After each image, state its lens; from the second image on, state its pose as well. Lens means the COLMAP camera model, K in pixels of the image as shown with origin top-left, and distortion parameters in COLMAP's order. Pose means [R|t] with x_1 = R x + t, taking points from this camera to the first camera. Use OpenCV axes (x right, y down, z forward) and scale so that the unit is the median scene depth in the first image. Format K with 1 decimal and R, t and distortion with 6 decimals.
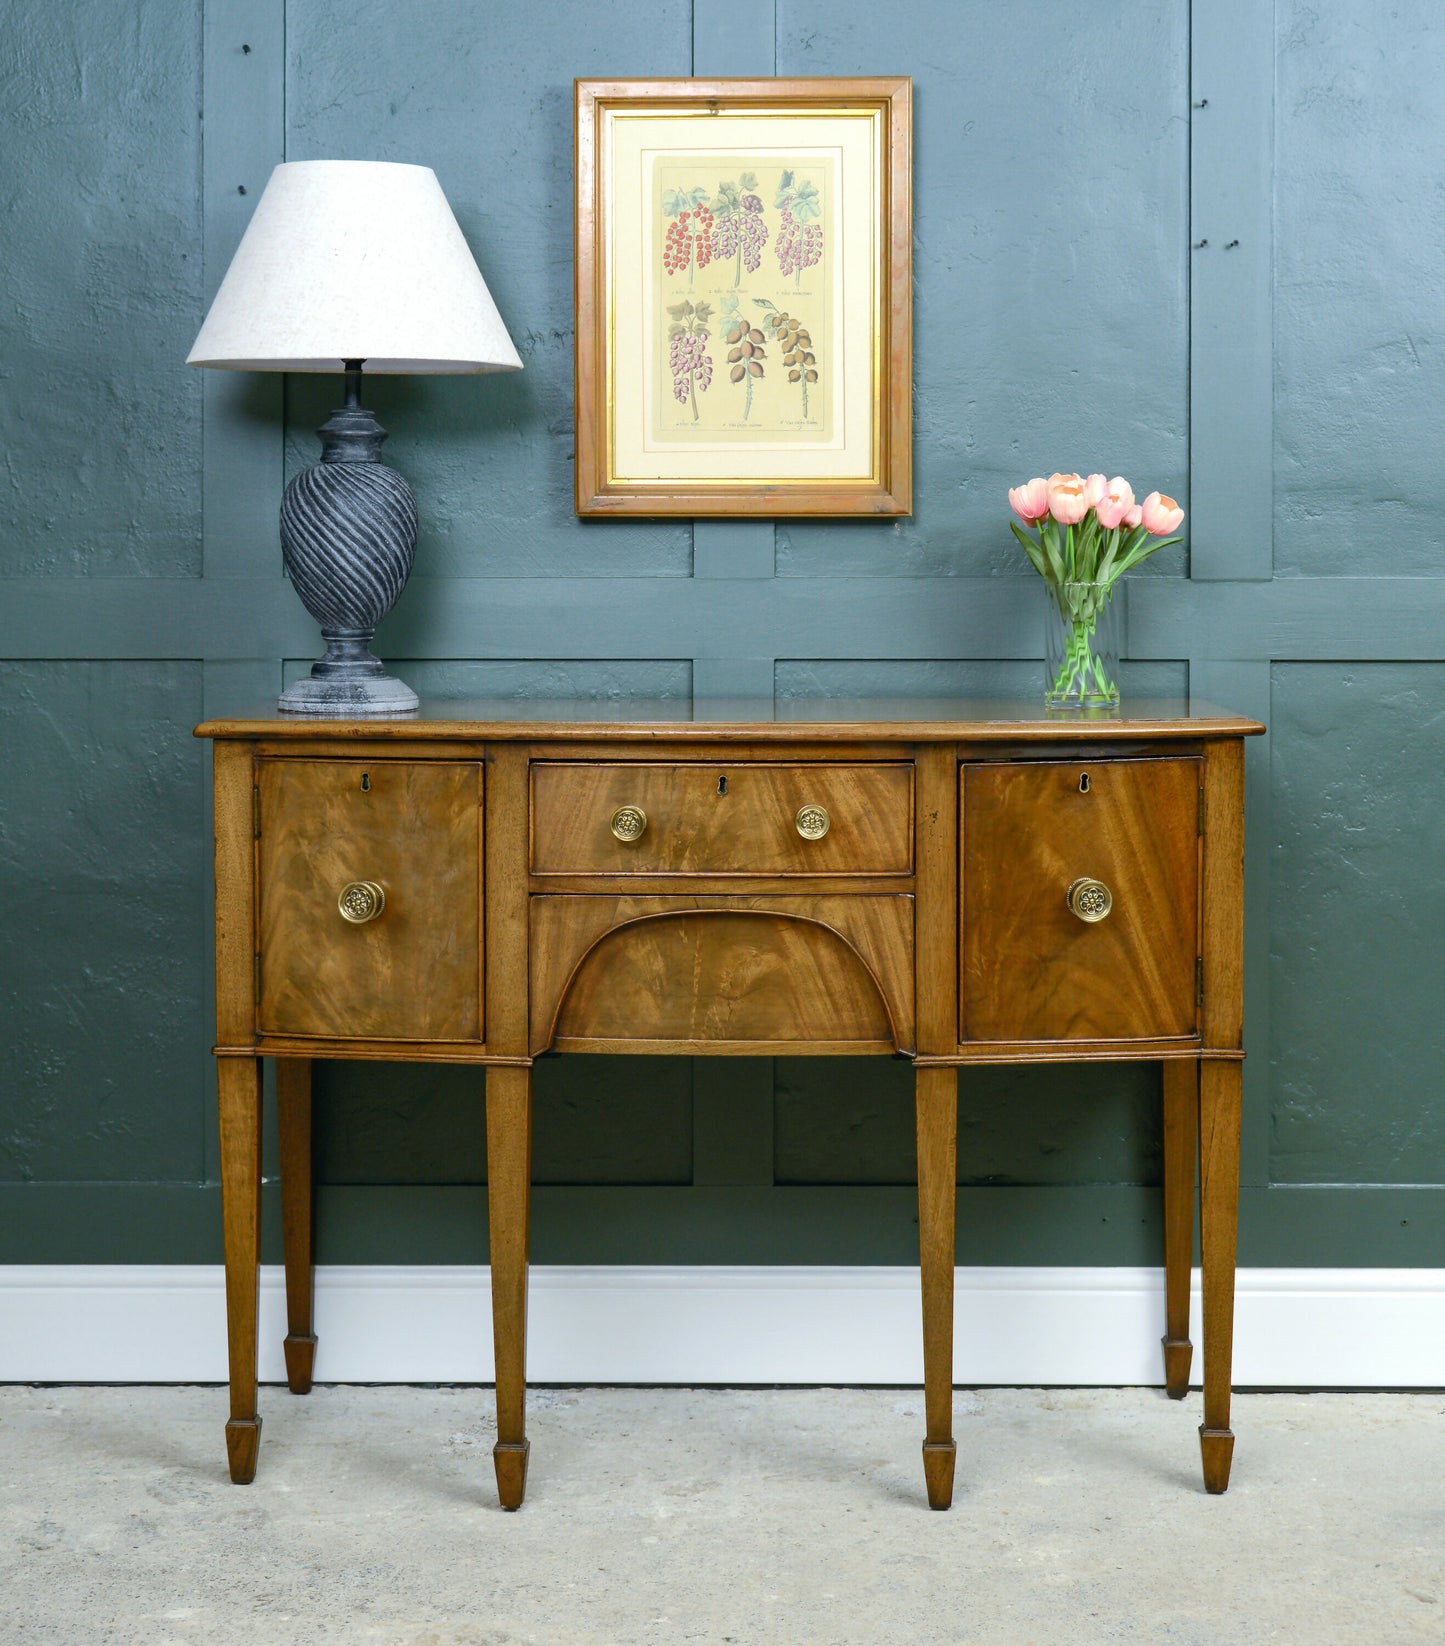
lens RADIAL K [[3114.4, 0, 704.7], [0, 3114.4, 627.6], [0, 0, 1]] dist [0.008184, 0.000000]
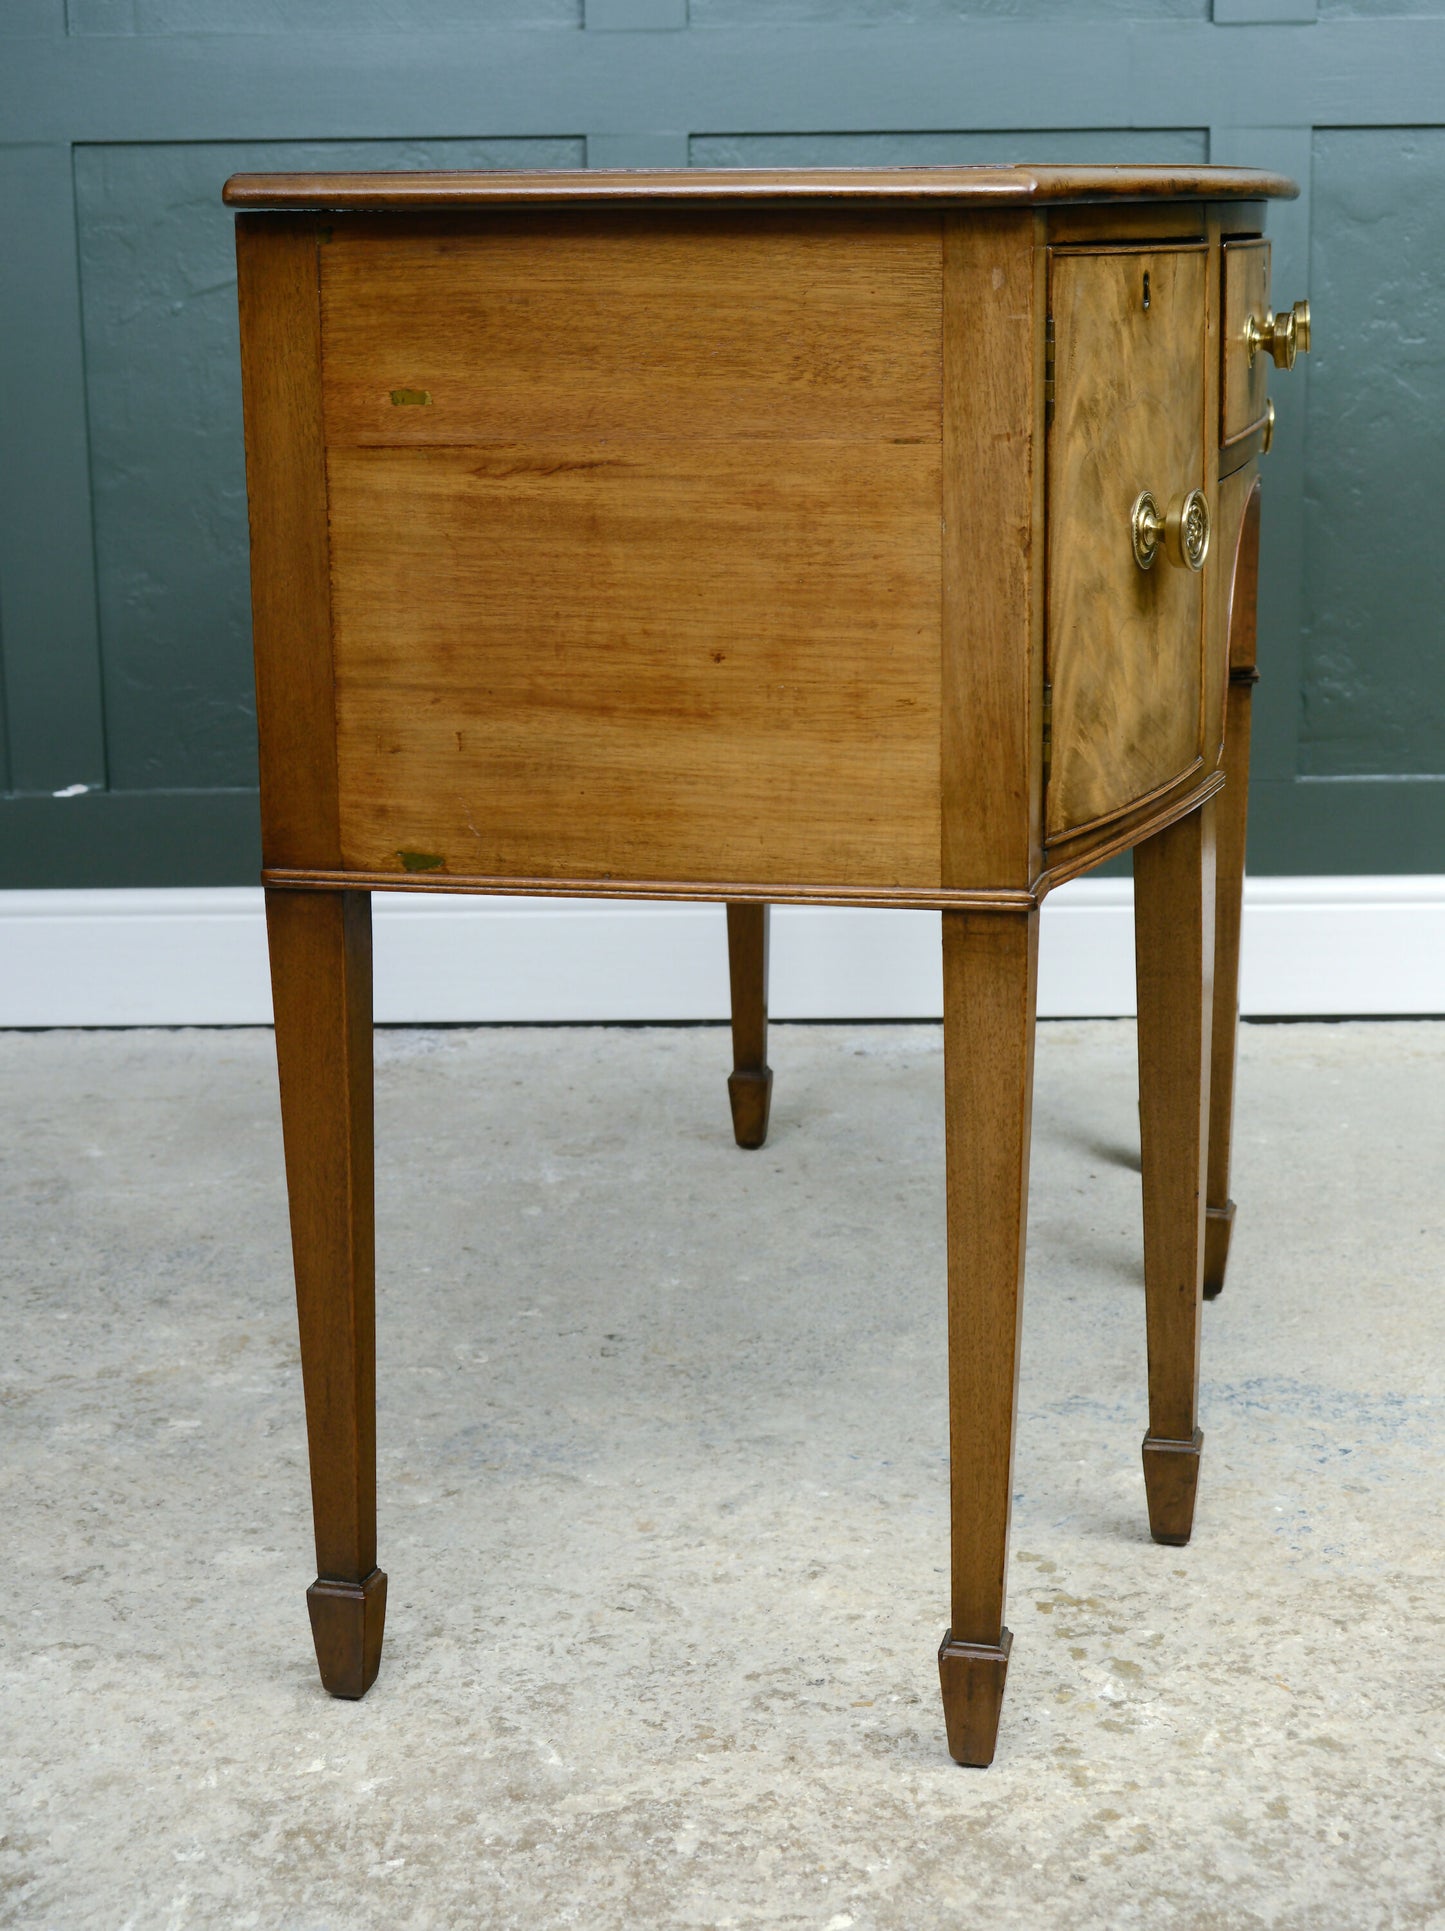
lens RADIAL K [[3107.3, 0, 733.8], [0, 3107.3, 841.4], [0, 0, 1]] dist [0.002039, 0.000000]
pose [[0.999916, -0.012971, 0.000294, 0.035643], [0.012695, 0.982798, 0.184248, 0.047235], [-0.002679, -0.184229, 0.982880, 0.212668]]
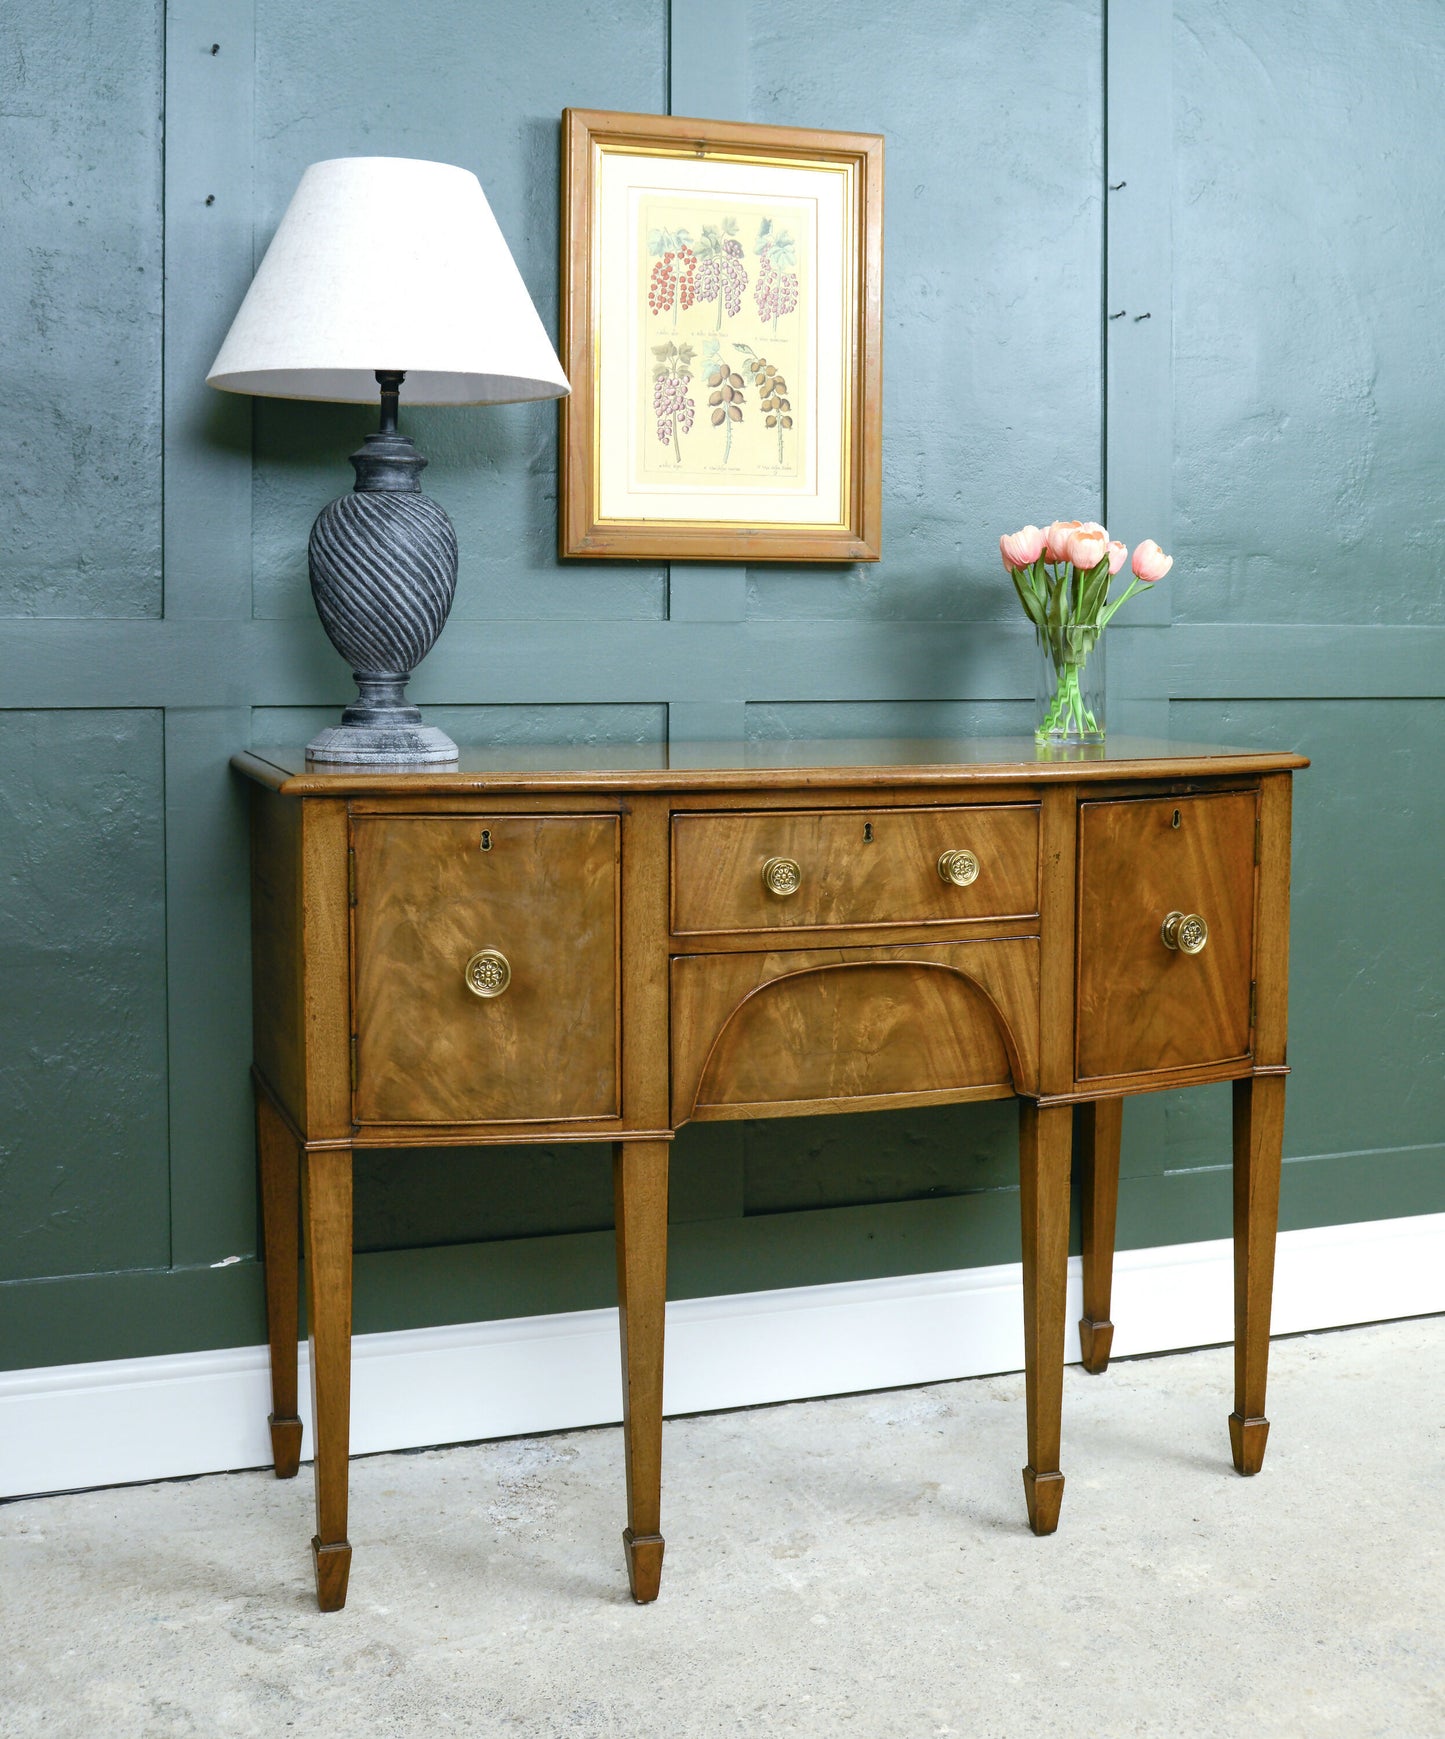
lens RADIAL K [[2176.3, 0, 734.1], [0, 2176.3, 734.4], [0, 0, 1]] dist [-0.068781, 0.000000]
pose [[0.929914, -0.013950, 0.367513, -0.274674], [0.005398, 0.999690, 0.024287, 0.004037], [-0.367738, -0.020601, 0.929701, 0.390536]]
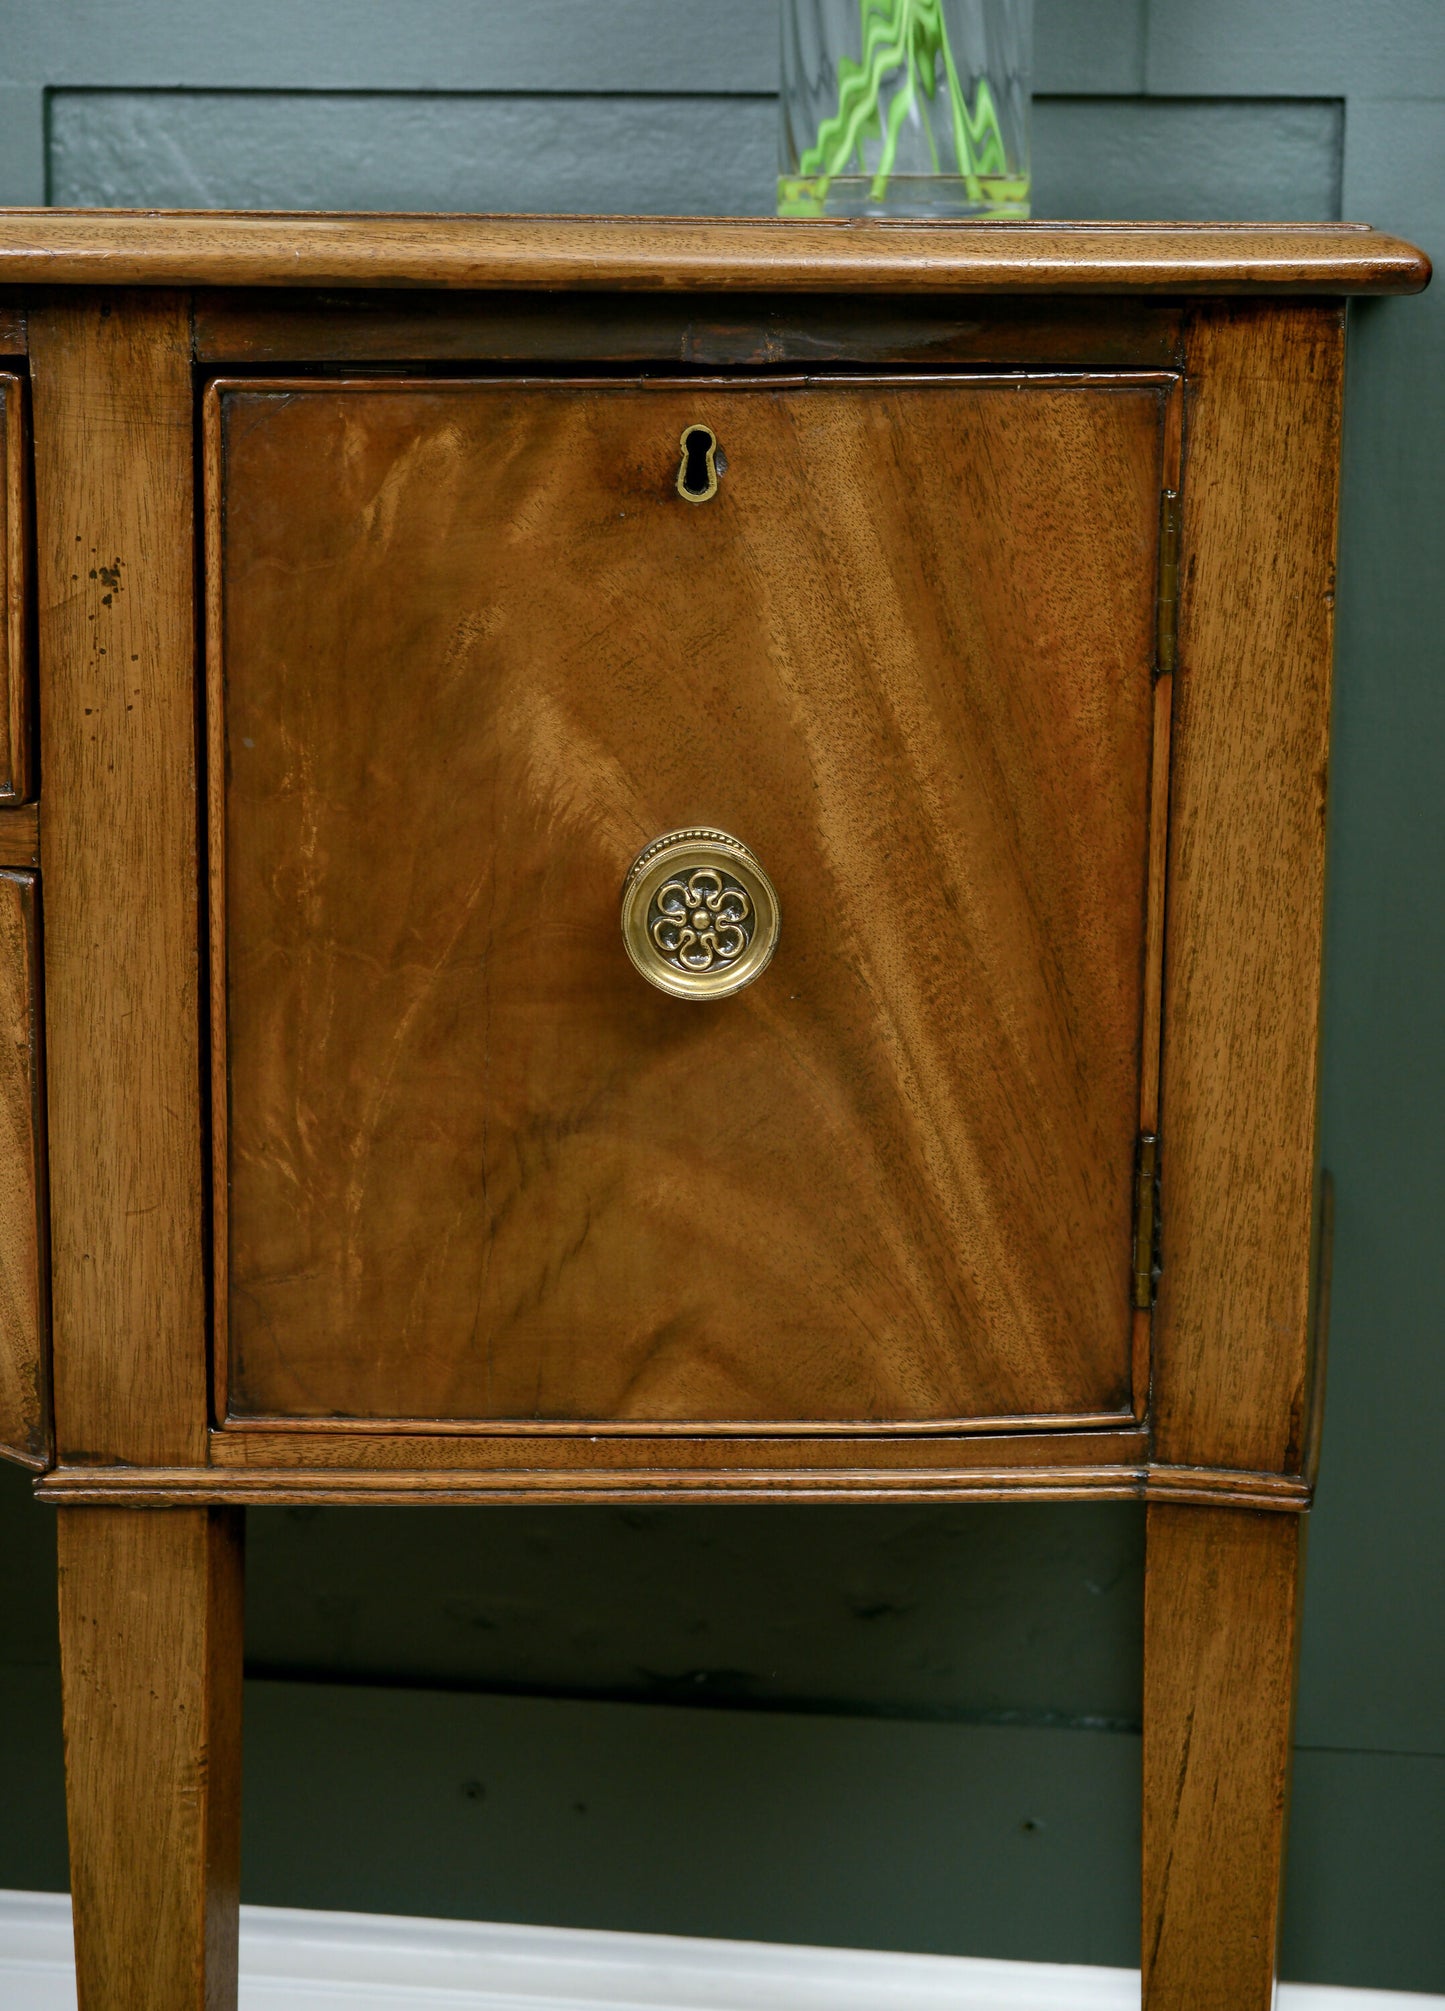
lens RADIAL K [[4191.9, 0, 726.8], [0, 4191.9, 934.2], [0, 0, 1]] dist [0.073651, 0.000000]
pose [[0.992175, 0.032106, -0.120655, 0.167501], [-0.015200, 0.990244, 0.138510, 0.040153], [0.123925, -0.135593, 0.982984, 0.650402]]
